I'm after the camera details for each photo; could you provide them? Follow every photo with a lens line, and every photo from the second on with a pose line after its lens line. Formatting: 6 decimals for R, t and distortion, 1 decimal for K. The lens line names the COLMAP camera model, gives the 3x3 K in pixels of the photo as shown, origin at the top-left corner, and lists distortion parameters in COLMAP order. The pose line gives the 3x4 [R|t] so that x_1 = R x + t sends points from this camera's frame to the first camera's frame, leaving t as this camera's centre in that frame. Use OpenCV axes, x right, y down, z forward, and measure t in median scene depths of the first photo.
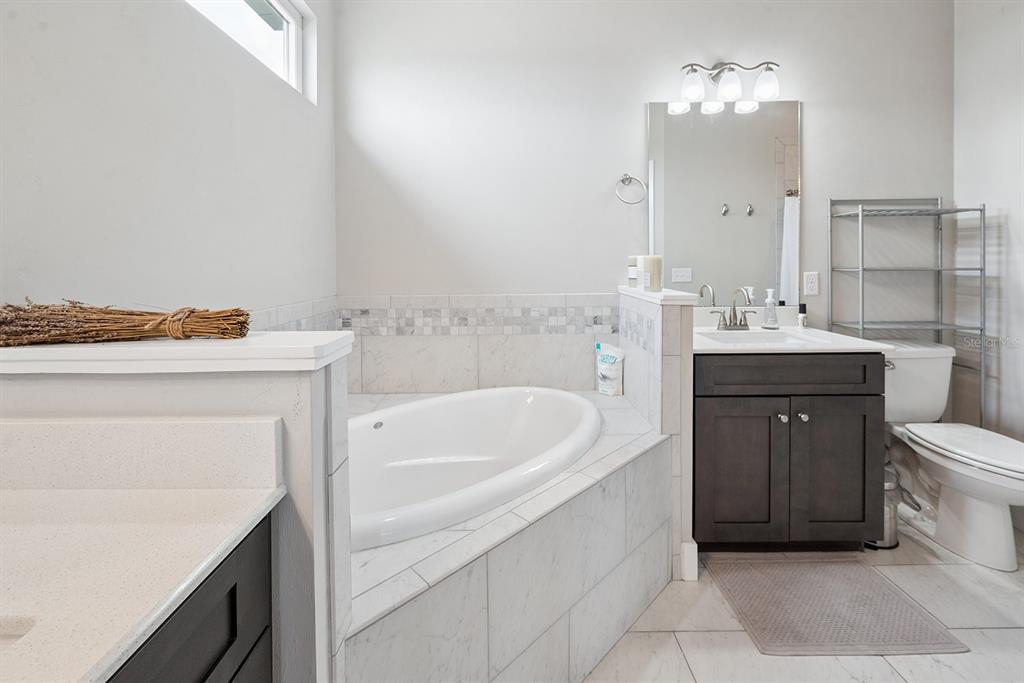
lens RADIAL K [[426.4, 0, 509.1], [0, 426.4, 271.1], [0, 0, 1]] dist [-0.000555, 0.000018]
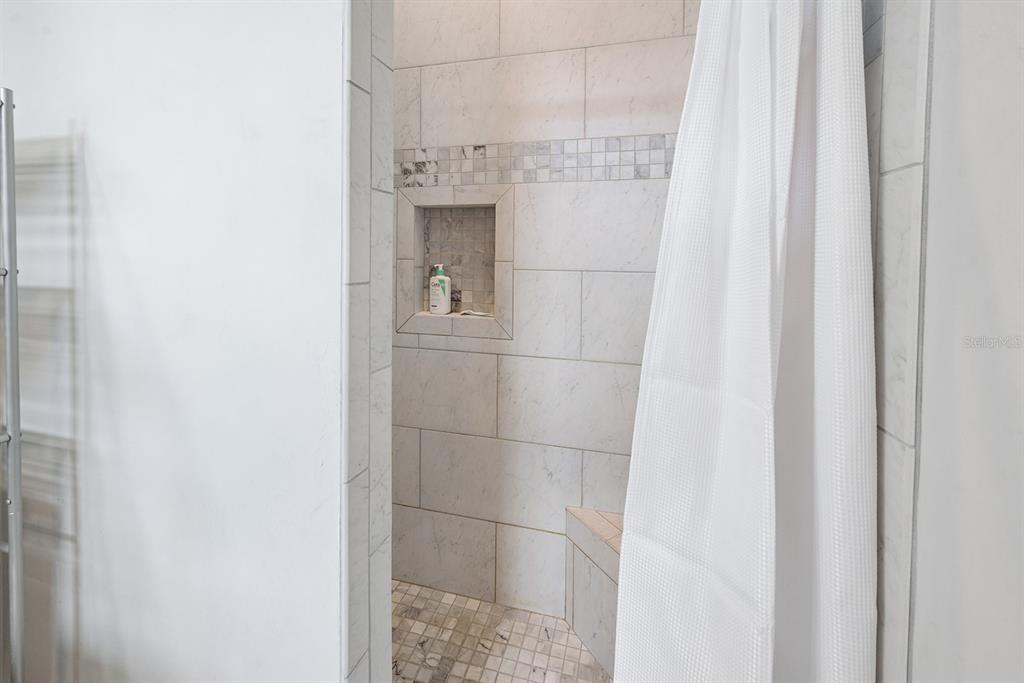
lens RADIAL K [[436.8, 0, 514.6], [0, 436.8, 262.7], [0, 0, 1]] dist [-0.000941, -0.000157]
pose [[0.270511, -0.008195, 0.962682, 0.859502], [-0.002422, 0.999955, 0.009193, -0.017021], [-0.962714, -0.004819, 0.270479, 0.483796]]
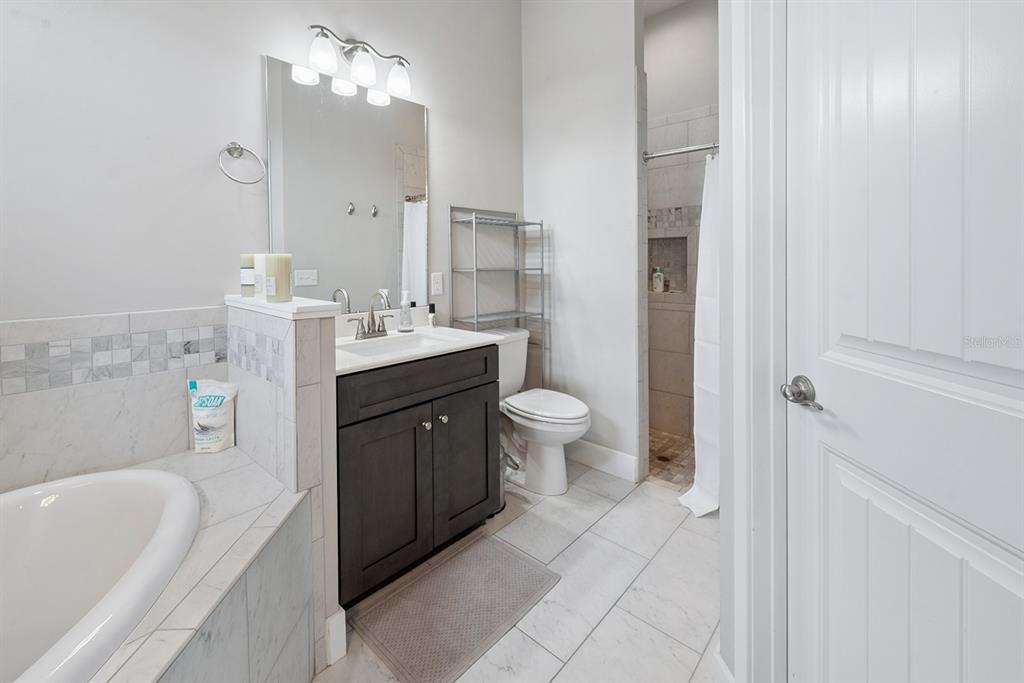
lens RADIAL K [[436.9, 0, 512.3], [0, 436.9, 274.0], [0, 0, 1]] dist [0.000045, -0.000243]
pose [[0.667591, -0.015536, 0.744366, 0.033604], [0.013445, 0.999871, 0.008810, -0.002340], [-0.744407, 0.004127, 0.667713, 0.156438]]
